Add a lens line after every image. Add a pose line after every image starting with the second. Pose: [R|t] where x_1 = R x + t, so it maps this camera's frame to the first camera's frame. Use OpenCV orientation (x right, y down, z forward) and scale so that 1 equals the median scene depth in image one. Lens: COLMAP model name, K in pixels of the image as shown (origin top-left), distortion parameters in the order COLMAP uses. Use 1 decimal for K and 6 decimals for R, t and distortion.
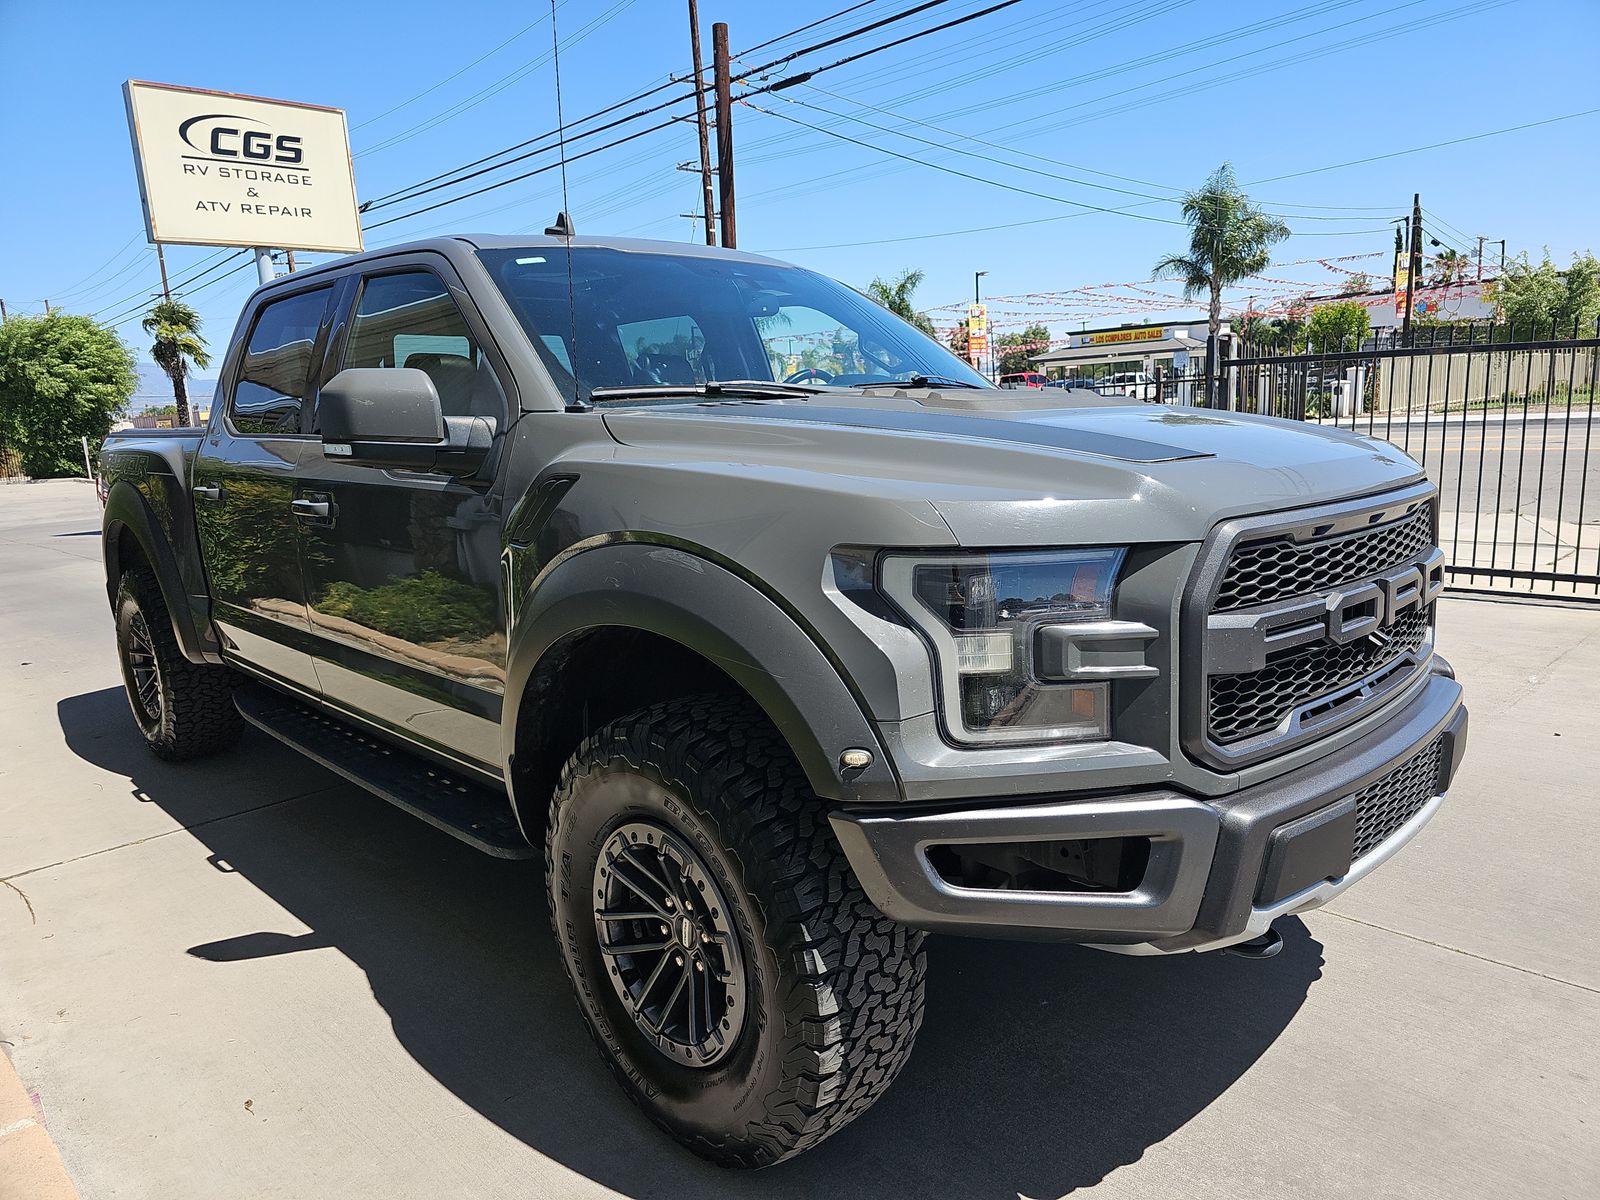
lens RADIAL K [[1062.5, 0, 803.5], [0, 1062.5, 613.1], [0, 0, 1]] dist [0.046113, -0.040257]
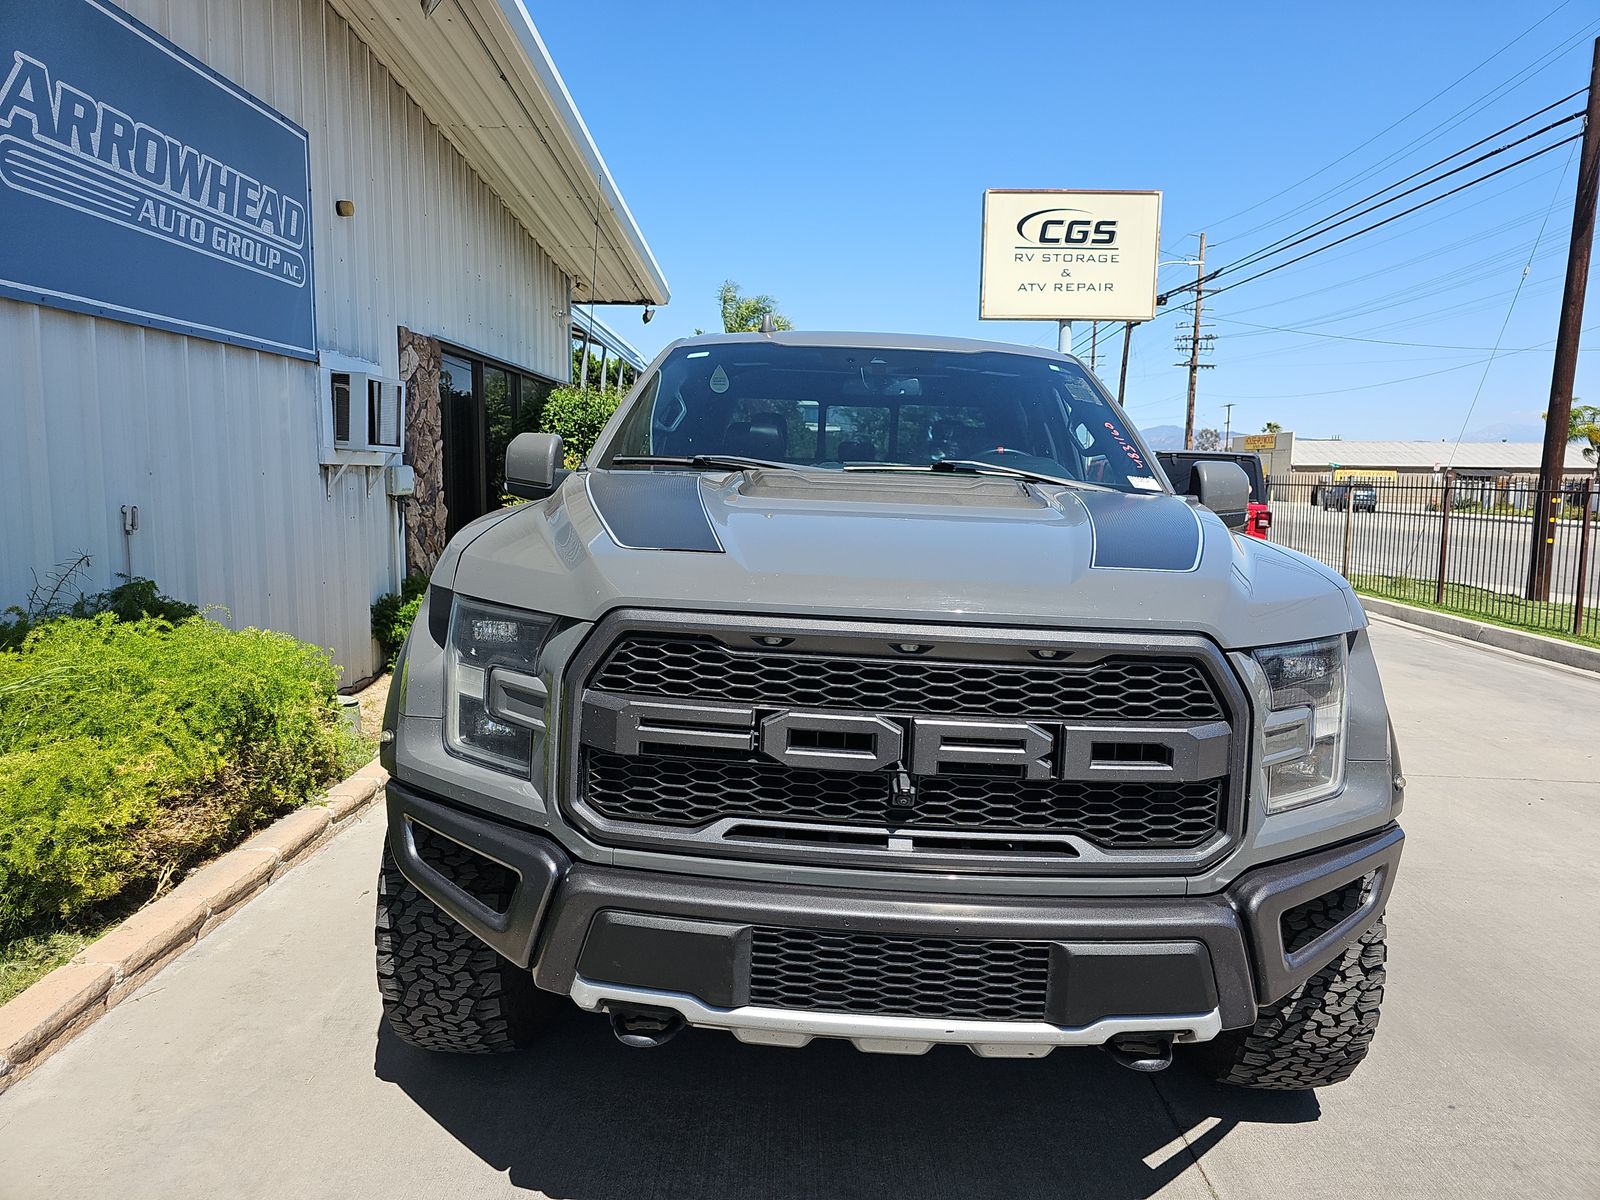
lens RADIAL K [[1062.5, 0, 808.3], [0, 1062.5, 593.3], [0, 0, 1]] dist [0.046113, -0.040257]
pose [[0.706181, 0.146881, -0.692629, 0.132770], [-0.193907, 0.980966, 0.010325, -0.015609], [0.680961, 0.127015, 0.721221, 0.036779]]
